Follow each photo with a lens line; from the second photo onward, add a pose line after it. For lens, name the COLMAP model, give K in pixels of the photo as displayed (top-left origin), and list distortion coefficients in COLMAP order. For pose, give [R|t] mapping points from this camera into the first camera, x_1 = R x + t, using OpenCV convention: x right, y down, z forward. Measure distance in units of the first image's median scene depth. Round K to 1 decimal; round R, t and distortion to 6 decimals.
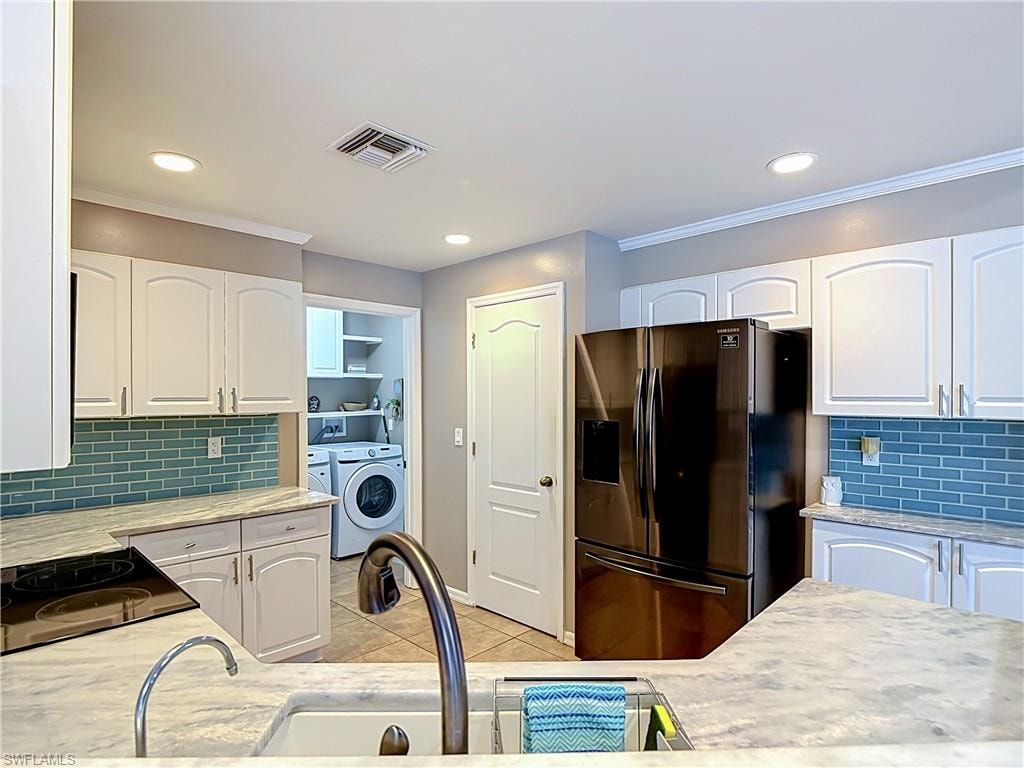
lens RADIAL K [[543.1, 0, 510.7], [0, 543.1, 395.0], [0, 0, 1]] dist [-0.001614, -0.011568]
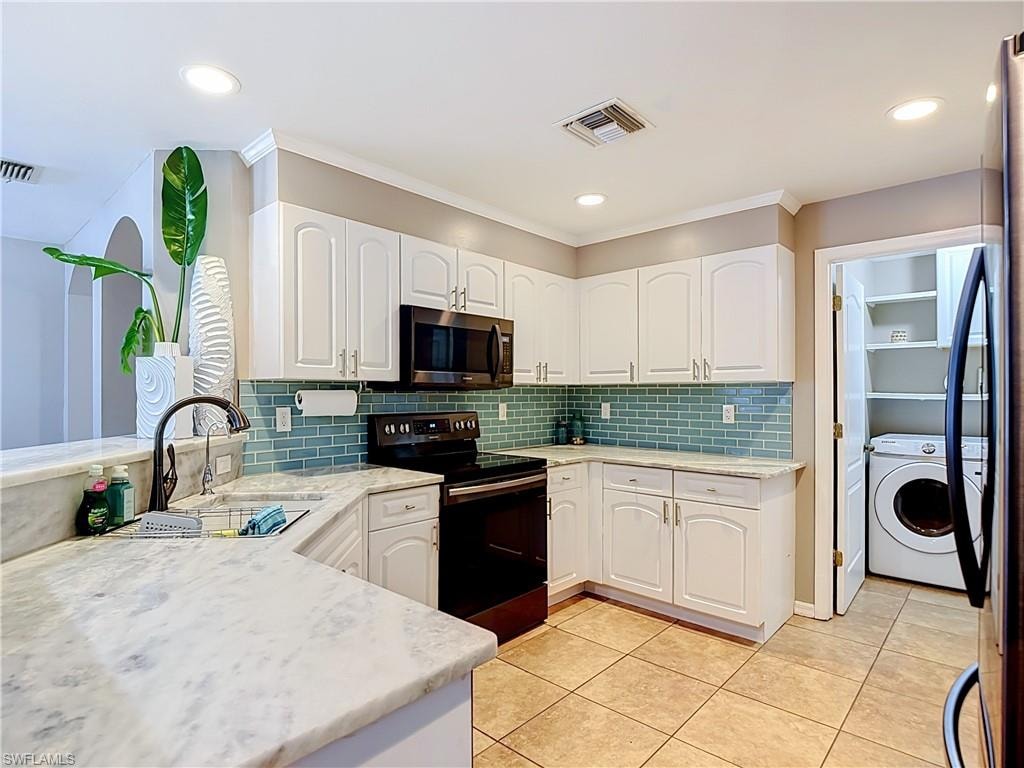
lens RADIAL K [[547.5, 0, 510.4], [0, 547.5, 390.5], [0, 0, 1]] dist [0.001885, -0.026870]
pose [[0.031904, -0.003149, -0.999486, 1.373689], [0.001096, 0.999995, -0.003116, 0.127595], [0.999490, -0.000996, 0.031907, 1.270519]]
